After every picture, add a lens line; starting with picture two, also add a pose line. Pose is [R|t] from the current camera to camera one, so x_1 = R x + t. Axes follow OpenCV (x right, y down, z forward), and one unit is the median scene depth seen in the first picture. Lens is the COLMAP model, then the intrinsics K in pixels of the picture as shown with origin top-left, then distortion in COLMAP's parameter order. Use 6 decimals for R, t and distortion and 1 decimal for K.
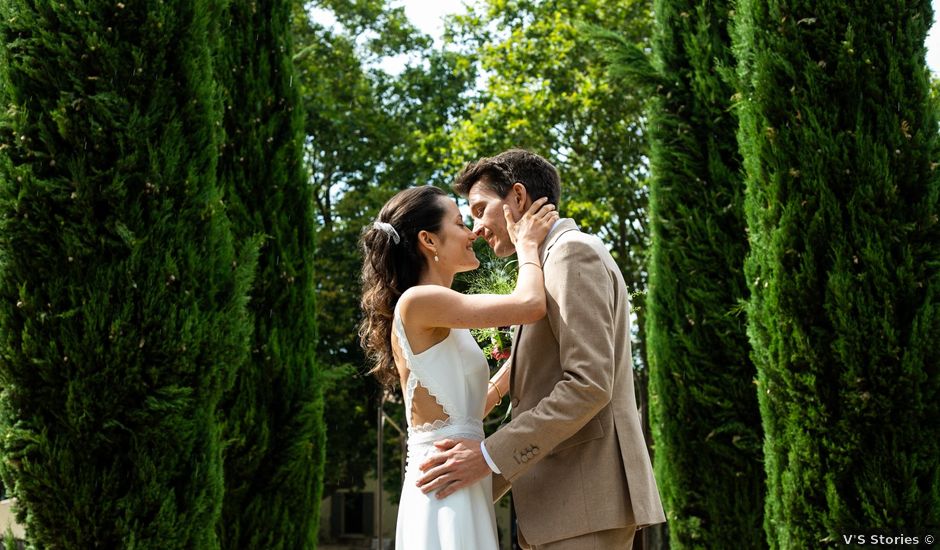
lens RADIAL K [[1181.4, 0, 467.3], [0, 1181.4, 274.6], [0, 0, 1]] dist [-0.099794, 0.000000]
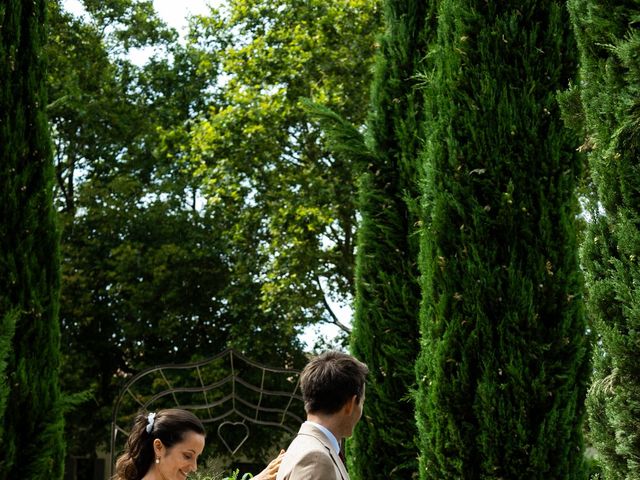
lens RADIAL K [[1291.3, 0, 321.6], [0, 1291.3, 240.3], [0, 0, 1]] dist [-0.118233, 0.000000]
pose [[0.995282, 0.045613, 0.085633, 0.012561], [-0.052434, 0.995480, 0.079179, -0.181518], [-0.081634, -0.083296, 0.993176, -0.245549]]
